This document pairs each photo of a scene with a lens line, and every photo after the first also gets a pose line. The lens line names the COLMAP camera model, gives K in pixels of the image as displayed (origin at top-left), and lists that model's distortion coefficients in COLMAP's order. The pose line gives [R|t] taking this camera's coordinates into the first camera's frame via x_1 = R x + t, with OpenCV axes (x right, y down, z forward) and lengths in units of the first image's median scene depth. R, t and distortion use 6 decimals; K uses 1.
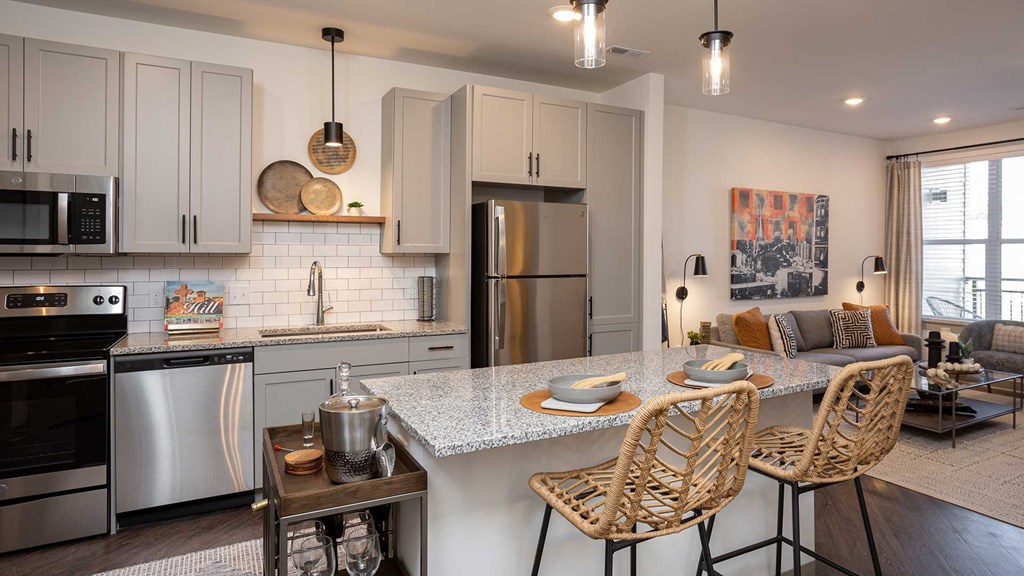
lens RADIAL K [[727.7, 0, 504.7], [0, 727.7, 246.8], [0, 0, 1]] dist [0.009521, 0.014936]
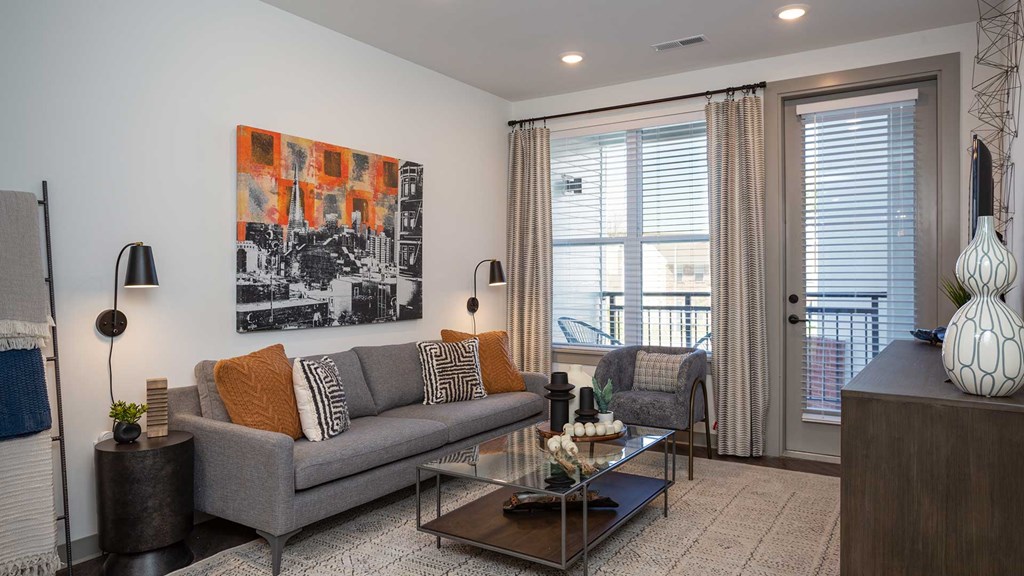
lens RADIAL K [[727.7, 0, 511.4], [0, 727.7, 284.9], [0, 0, 1]] dist [0.009521, 0.014936]
pose [[0.906459, -0.008818, 0.422203, 0.251573], [0.004773, 0.999932, 0.010637, 0.030519], [-0.422268, -0.007627, 0.906439, 0.397683]]
